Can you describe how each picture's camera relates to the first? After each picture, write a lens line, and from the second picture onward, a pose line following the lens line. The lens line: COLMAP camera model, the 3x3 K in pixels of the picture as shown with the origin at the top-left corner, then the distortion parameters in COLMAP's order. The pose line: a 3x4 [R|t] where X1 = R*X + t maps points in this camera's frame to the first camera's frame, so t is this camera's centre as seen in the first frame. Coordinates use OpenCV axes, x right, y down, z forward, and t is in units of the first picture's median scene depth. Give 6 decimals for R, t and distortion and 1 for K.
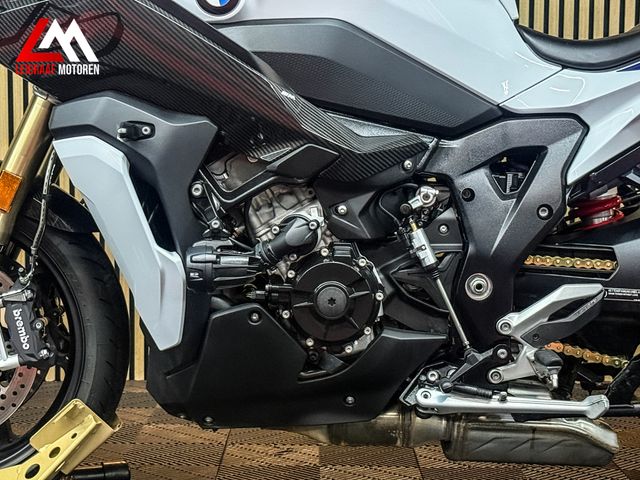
lens RADIAL K [[1376.0, 0, 320.0], [0, 1376.0, 240.0], [0, 0, 1]] dist [0.111774, 0.463250]
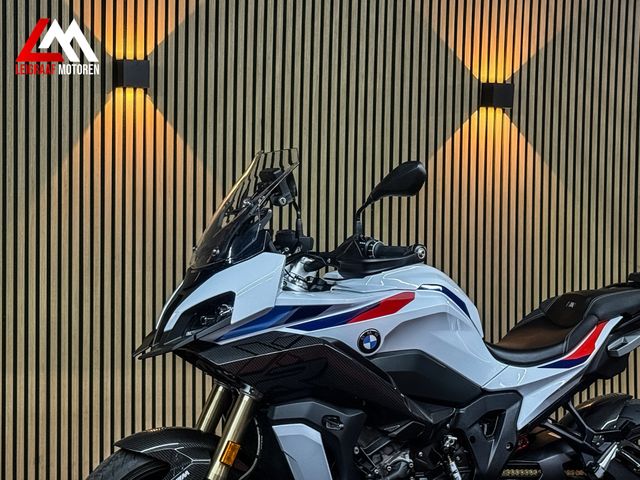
lens RADIAL K [[1376.0, 0, 320.0], [0, 1376.0, 240.0], [0, 0, 1]] dist [0.111774, 0.463250]
pose [[0.914130, -0.005454, 0.405384, -0.815726], [0.027350, 0.998461, -0.048241, -0.213486], [-0.404497, 0.055186, 0.912873, -0.596086]]
